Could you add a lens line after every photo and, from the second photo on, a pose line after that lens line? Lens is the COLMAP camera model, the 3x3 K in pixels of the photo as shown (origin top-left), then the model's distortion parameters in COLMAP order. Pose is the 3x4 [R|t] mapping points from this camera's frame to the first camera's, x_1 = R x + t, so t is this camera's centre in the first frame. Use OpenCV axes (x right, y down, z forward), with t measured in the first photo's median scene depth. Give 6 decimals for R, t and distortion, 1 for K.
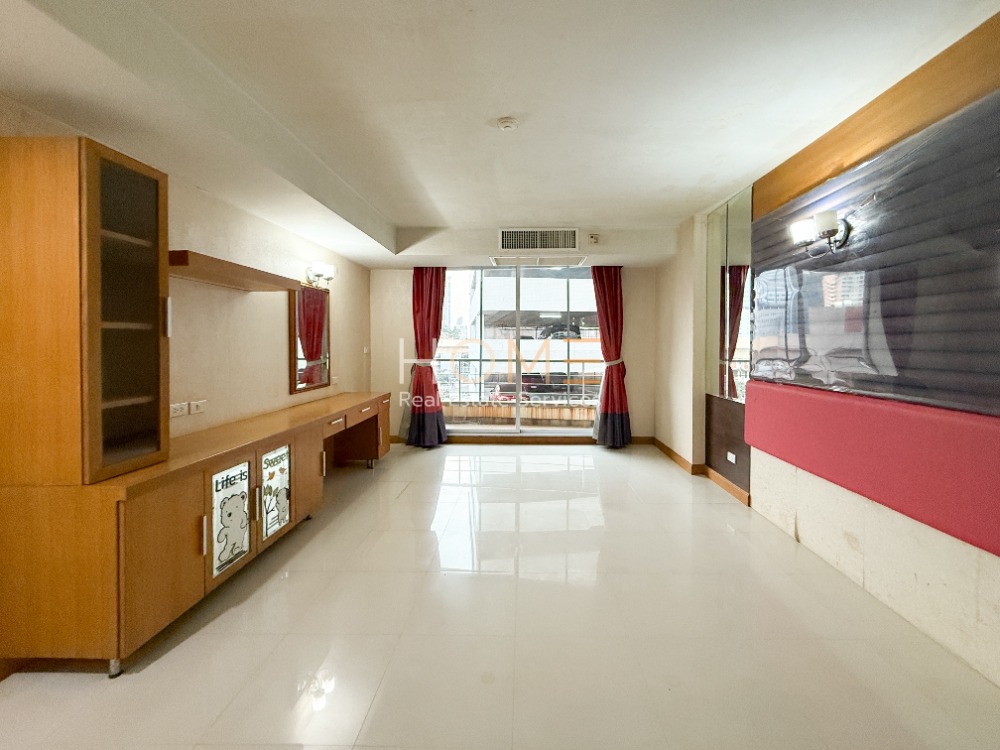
lens RADIAL K [[406.0, 0, 502.8], [0, 406.0, 348.6], [0, 0, 1]] dist [0.000591, 0.000046]
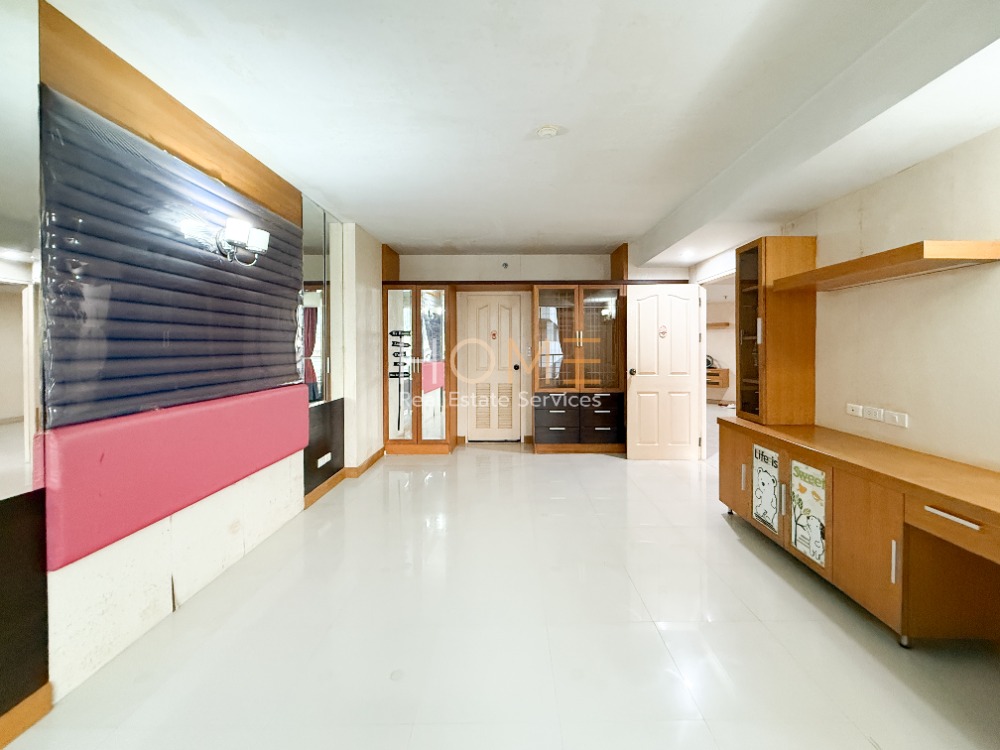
lens RADIAL K [[408.2, 0, 500.0], [0, 408.2, 375.0], [0, 0, 1]] dist [0.000882, 0.000028]
pose [[-0.999626, 0.004610, -0.026940, 0.125153], [0.002438, 0.996781, 0.080134, -0.022605], [0.027223, 0.080038, -0.996420, 1.551590]]
